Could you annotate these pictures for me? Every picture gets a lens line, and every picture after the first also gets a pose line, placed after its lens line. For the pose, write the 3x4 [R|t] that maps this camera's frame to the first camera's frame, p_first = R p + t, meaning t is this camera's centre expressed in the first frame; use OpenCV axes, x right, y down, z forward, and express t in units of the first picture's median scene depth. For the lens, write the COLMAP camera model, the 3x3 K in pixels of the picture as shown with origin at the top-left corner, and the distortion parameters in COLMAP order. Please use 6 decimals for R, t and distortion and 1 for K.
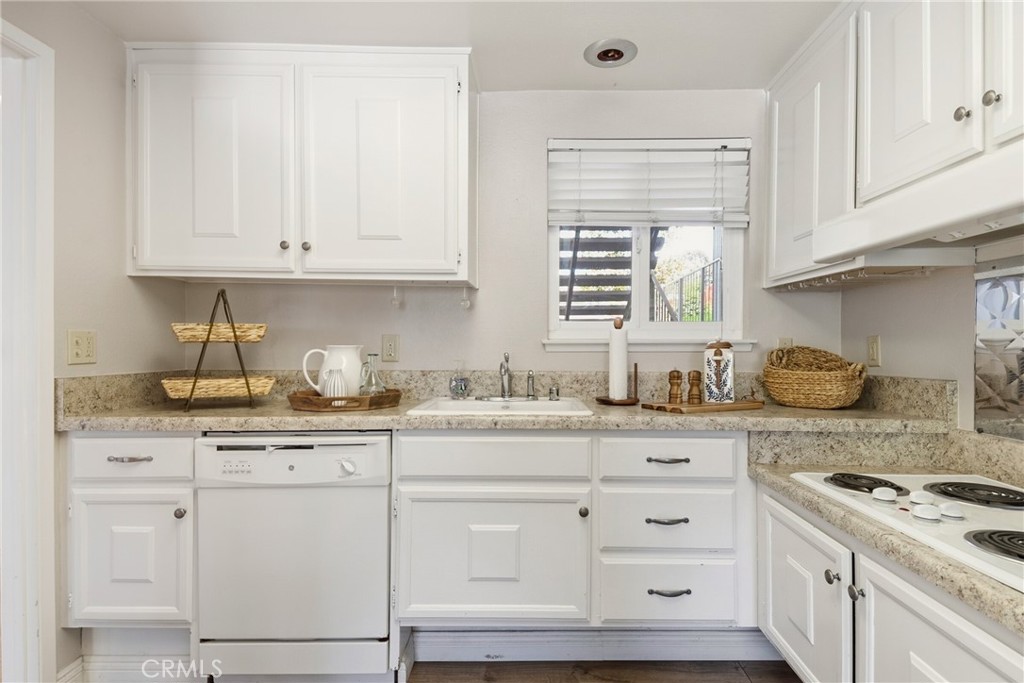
lens RADIAL K [[535.6, 0, 527.8], [0, 535.6, 345.5], [0, 0, 1]] dist [0.069767, -0.045680]
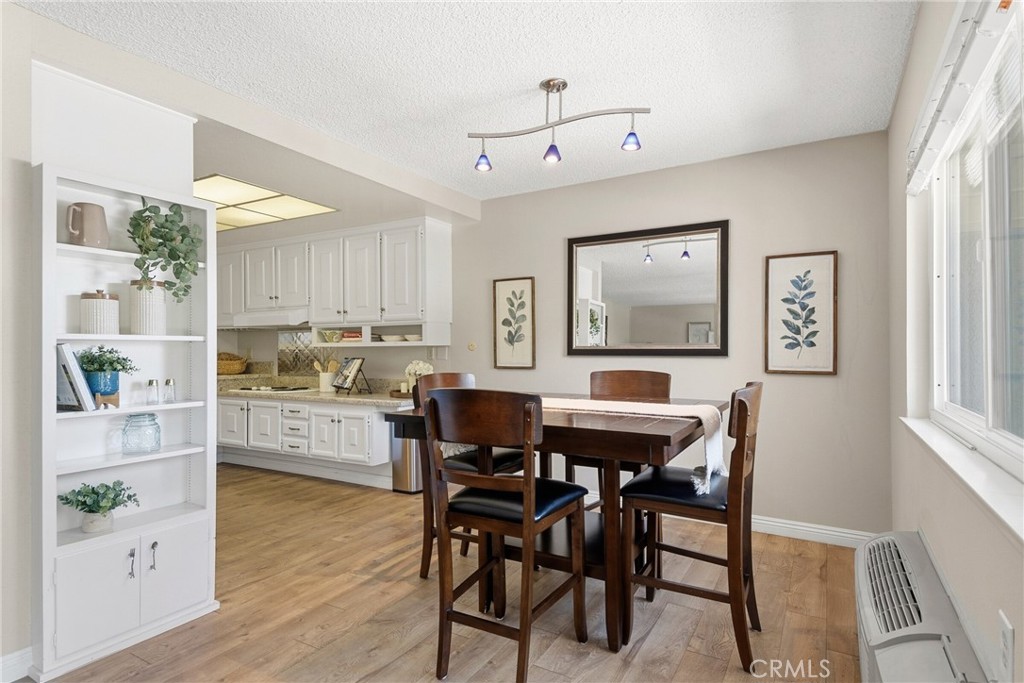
lens RADIAL K [[524.0, 0, 526.1], [0, 524.0, 344.1], [0, 0, 1]] dist [0.037951, -0.001364]
pose [[0.483886, 0.003226, 0.875125, -1.184741], [0.007795, 0.999938, -0.007996, -0.006294], [-0.875096, 0.010691, 0.483831, -1.743948]]
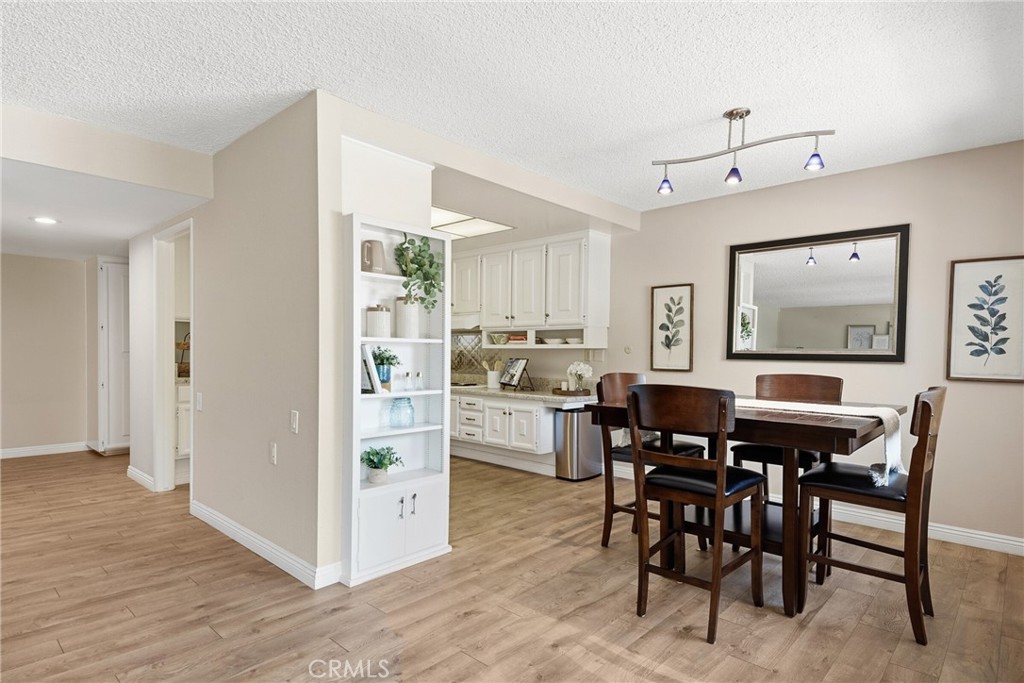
lens RADIAL K [[536.6, 0, 533.6], [0, 536.6, 363.4], [0, 0, 1]] dist [0.071309, -0.054234]
pose [[0.657510, -0.014538, 0.753306, -1.479617], [-0.004730, 0.999714, 0.023422, -0.007770], [-0.753431, -0.018963, 0.657253, -1.750515]]
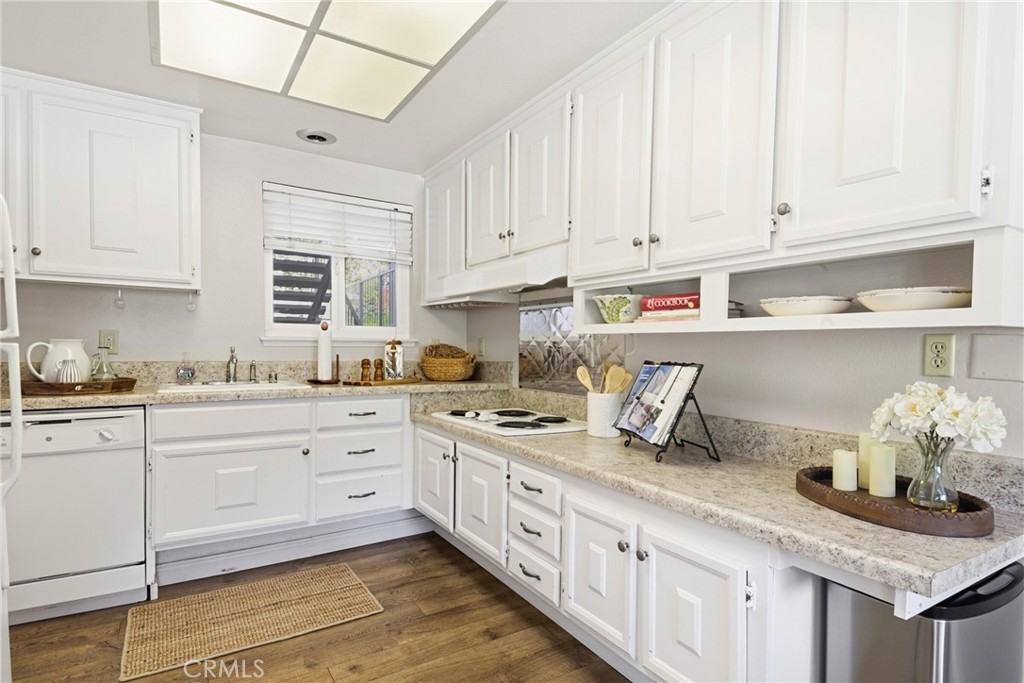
lens RADIAL K [[536.6, 0, 533.6], [0, 536.6, 363.4], [0, 0, 1]] dist [0.071309, -0.054234]
pose [[0.830802, -0.011328, 0.556453, -0.183419], [-0.008683, 0.999407, 0.033310, 0.004133], [-0.556501, -0.032506, 0.830211, -0.535257]]
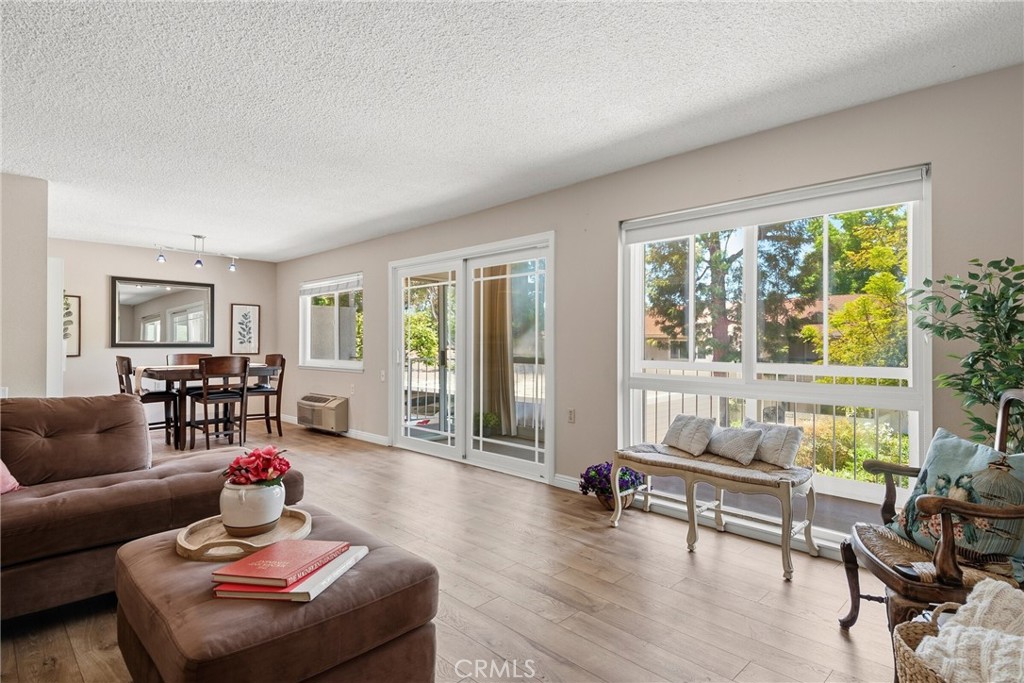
lens RADIAL K [[535.6, 0, 527.8], [0, 535.6, 345.5], [0, 0, 1]] dist [0.069767, -0.045680]
pose [[-0.725461, -0.001063, 0.688262, -3.559818], [0.001743, 0.999993, 0.003381, 0.002164], [-0.688261, 0.003652, -0.725454, -0.248858]]
